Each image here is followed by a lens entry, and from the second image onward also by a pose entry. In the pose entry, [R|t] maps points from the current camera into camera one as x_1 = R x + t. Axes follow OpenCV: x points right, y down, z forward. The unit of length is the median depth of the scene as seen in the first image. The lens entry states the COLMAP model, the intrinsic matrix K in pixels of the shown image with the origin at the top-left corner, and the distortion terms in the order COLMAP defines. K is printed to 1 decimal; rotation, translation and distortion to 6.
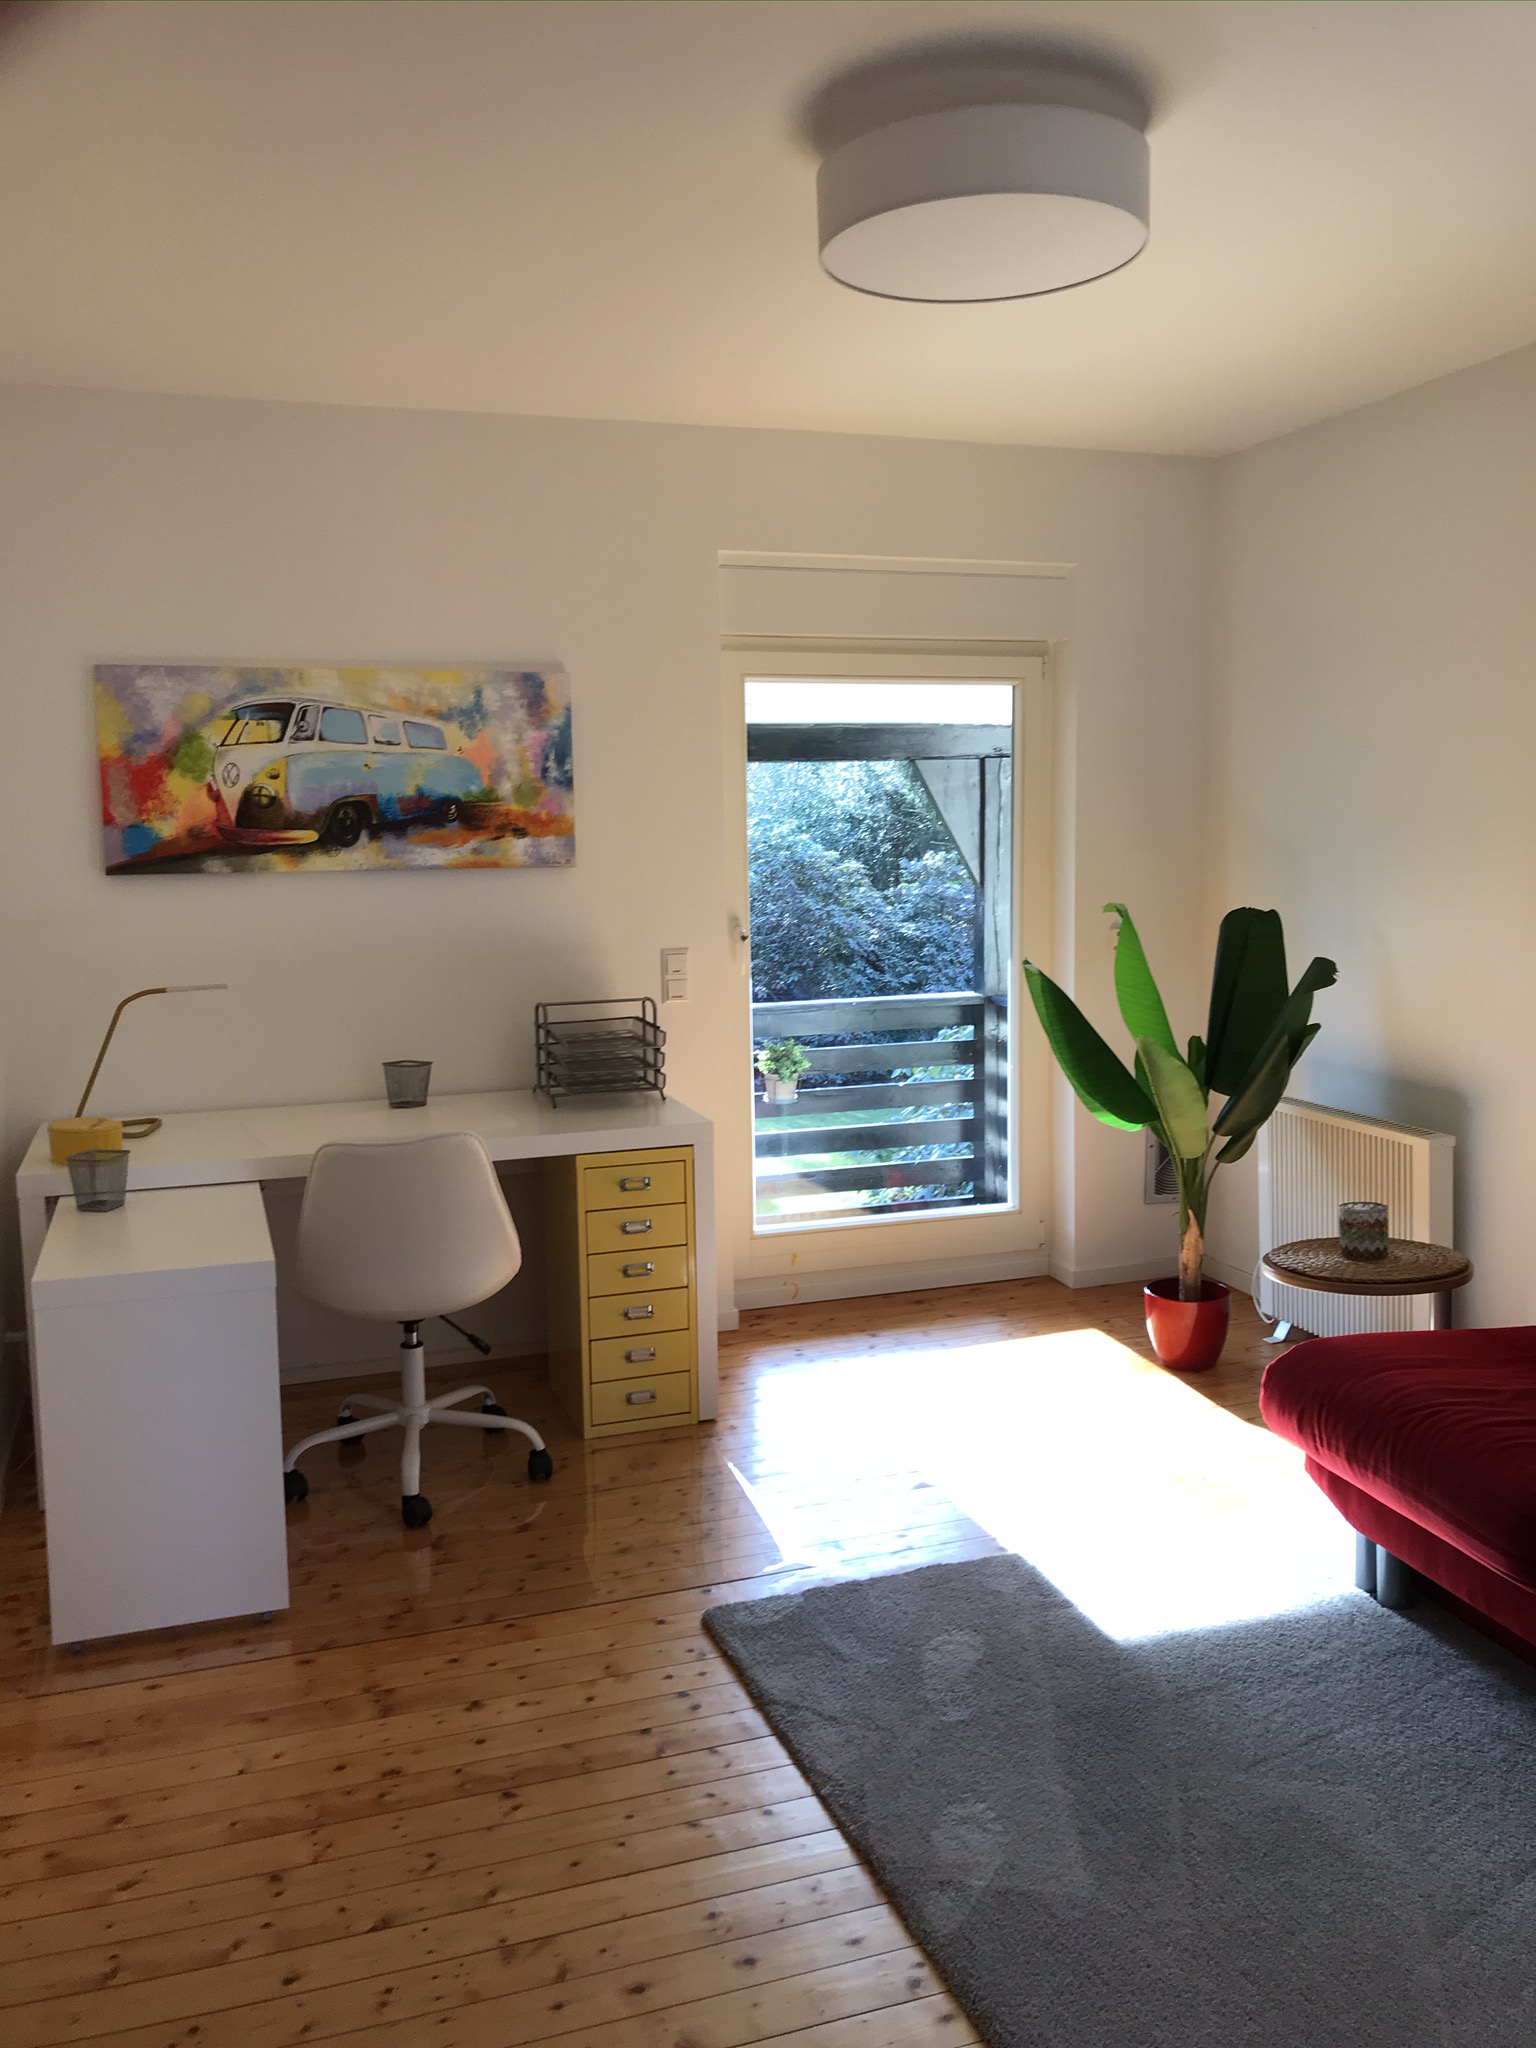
lens RADIAL K [[1684.2, 0, 768.2], [0, 1684.2, 997.9], [0, 0, 1]] dist [0.010209, 0.007216]
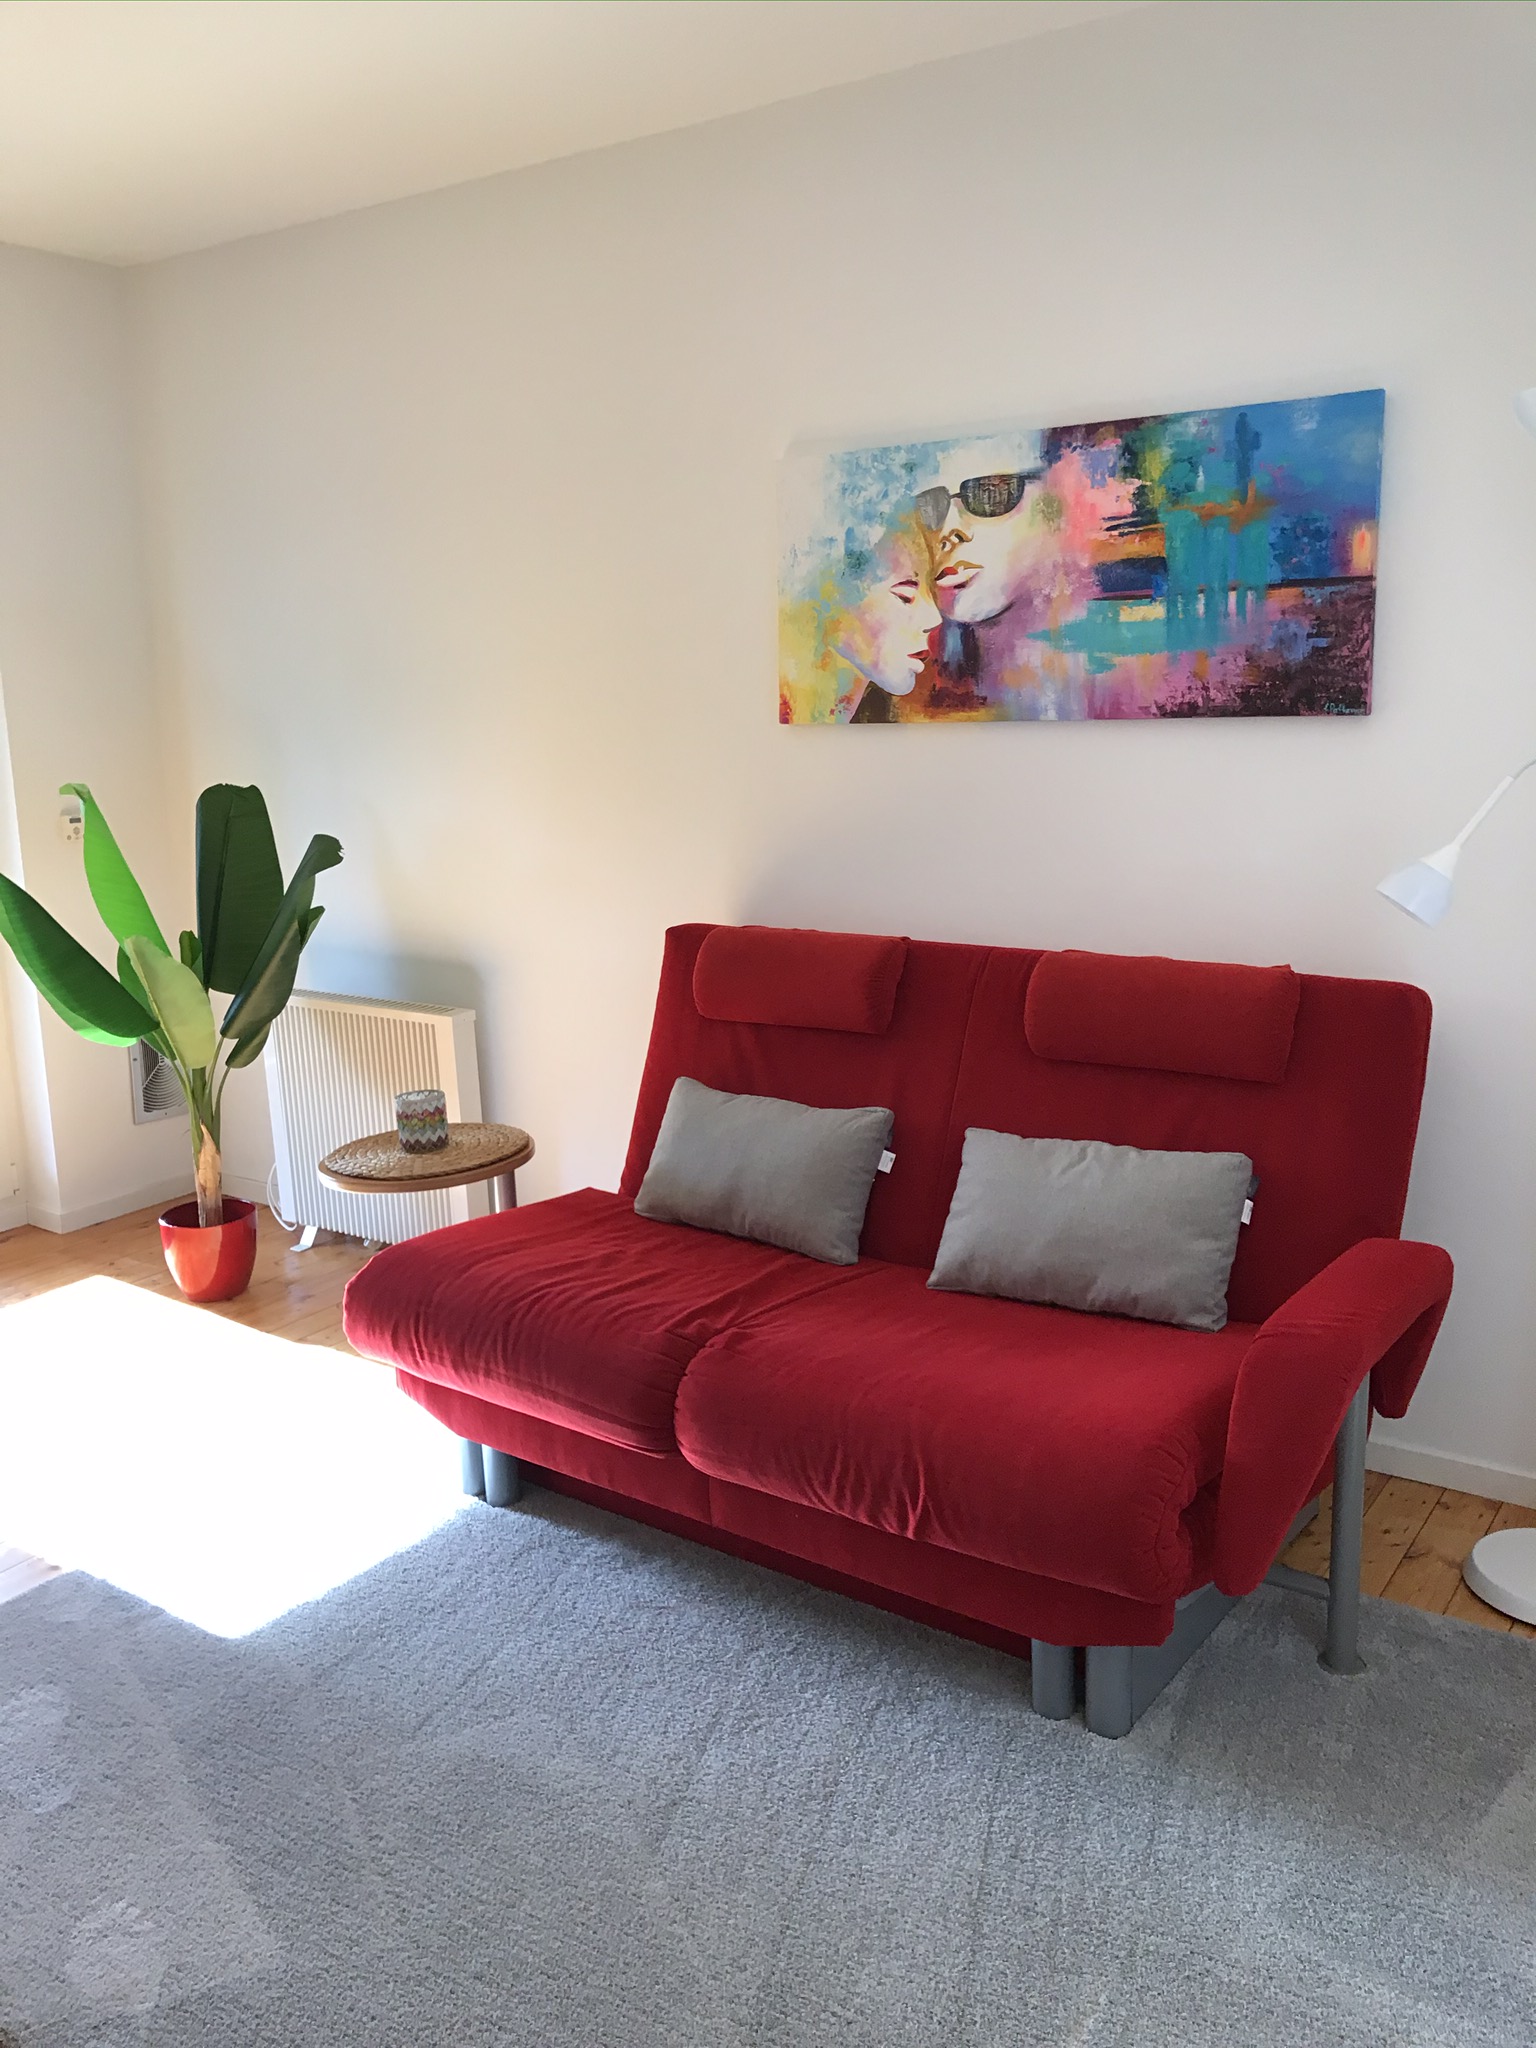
lens RADIAL K [[1684.2, 0, 768.2], [0, 1684.2, 997.9], [0, 0, 1]] dist [0.010209, 0.007216]
pose [[0.800678, -0.107625, 0.589349, -0.038930], [0.068383, 0.993720, 0.088566, -0.000211], [-0.595179, -0.030611, 0.803010, 0.131486]]
